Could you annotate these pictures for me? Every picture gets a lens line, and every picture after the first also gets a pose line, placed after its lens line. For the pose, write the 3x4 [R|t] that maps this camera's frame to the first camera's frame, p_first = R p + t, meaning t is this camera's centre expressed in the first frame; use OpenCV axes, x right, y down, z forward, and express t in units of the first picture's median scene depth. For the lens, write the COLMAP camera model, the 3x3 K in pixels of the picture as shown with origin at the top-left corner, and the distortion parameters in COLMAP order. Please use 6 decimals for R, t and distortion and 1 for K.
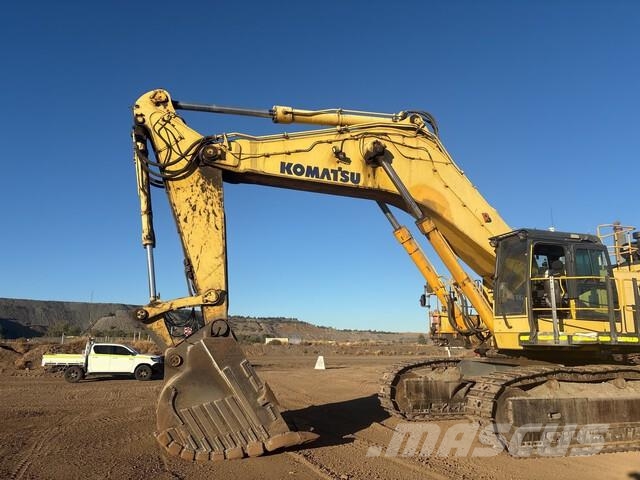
lens RADIAL K [[487.7, 0, 315.6], [0, 487.7, 241.1], [0, 0, 1]] dist [0.050195, -0.067696]
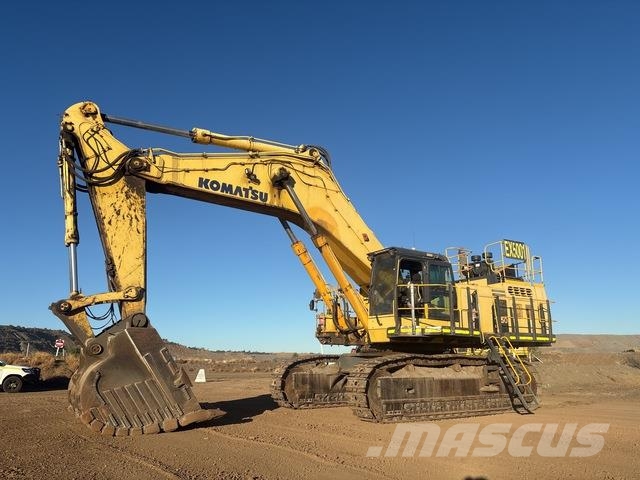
lens RADIAL K [[487.7, 0, 326.0], [0, 487.7, 245.1], [0, 0, 1]] dist [0.050195, -0.067696]
pose [[0.963083, 0.052956, 0.263943, -0.079275], [-0.044106, 0.998252, -0.039350, 0.026664], [-0.265565, 0.026256, 0.963735, -0.173375]]
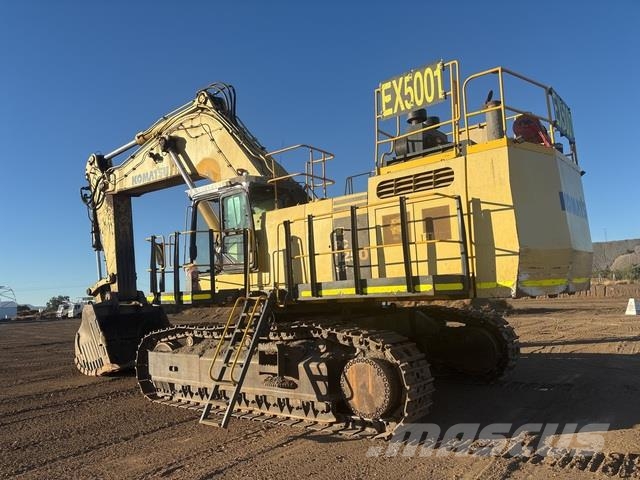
lens RADIAL K [[487.7, 0, 314.1], [0, 487.7, 243.5], [0, 0, 1]] dist [0.050195, -0.067696]
pose [[0.549816, -0.122352, -0.826276, 1.317502], [0.220853, 0.975304, 0.002539, 0.129172], [0.805559, -0.183882, 0.563260, 0.592442]]
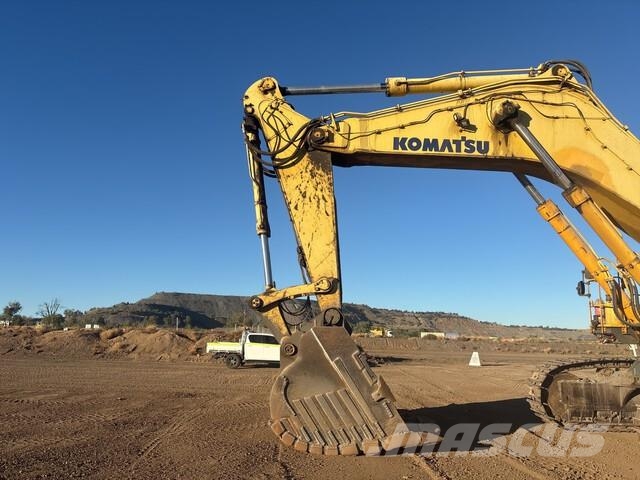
lens RADIAL K [[487.7, 0, 314.3], [0, 487.7, 246.3], [0, 0, 1]] dist [0.050195, -0.067696]
pose [[0.949196, -0.038639, -0.312306, 0.064696], [0.045636, 0.998844, 0.015126, 0.020057], [0.311360, -0.028610, 0.949861, 0.076155]]
